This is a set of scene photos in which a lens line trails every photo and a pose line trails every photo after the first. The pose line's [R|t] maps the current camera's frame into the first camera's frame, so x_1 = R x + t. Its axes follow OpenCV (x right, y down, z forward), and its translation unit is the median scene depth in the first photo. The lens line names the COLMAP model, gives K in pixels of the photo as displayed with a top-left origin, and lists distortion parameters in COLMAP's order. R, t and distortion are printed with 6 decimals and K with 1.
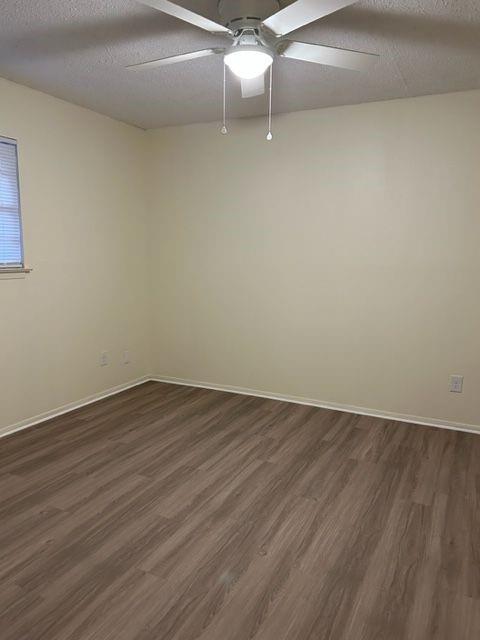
lens RADIAL K [[482.9, 0, 240.0], [0, 482.9, 320.0], [0, 0, 1]] dist [0.050033, -0.068322]
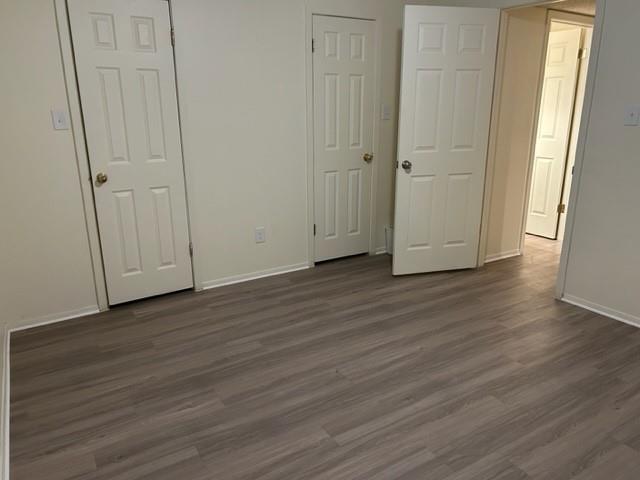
lens RADIAL K [[482.9, 0, 320.0], [0, 482.9, 240.0], [0, 0, 1]] dist [0.050033, -0.068322]
pose [[-0.847776, -0.148099, 0.509257, -0.240258], [0.073674, 0.918024, 0.389621, -0.230246], [-0.525213, 0.367830, -0.767367, 1.435881]]
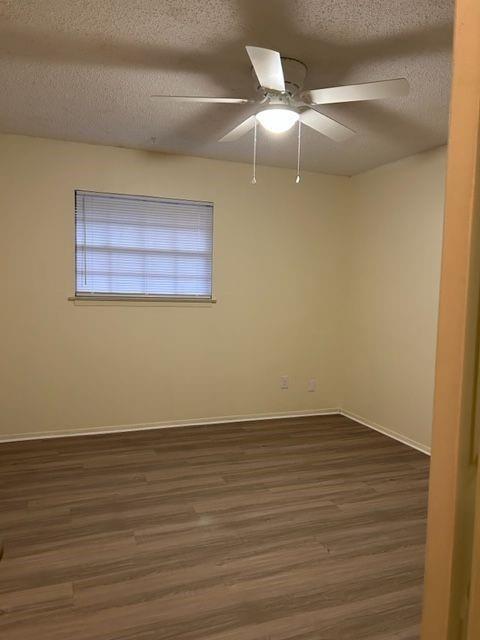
lens RADIAL K [[482.9, 0, 240.0], [0, 482.9, 320.0], [0, 0, 1]] dist [0.050033, -0.068322]
pose [[0.739762, 0.060867, -0.670109, 0.538222], [-0.116727, 0.992409, -0.038717, -0.013083], [0.662666, 0.106861, 0.741252, 0.122643]]
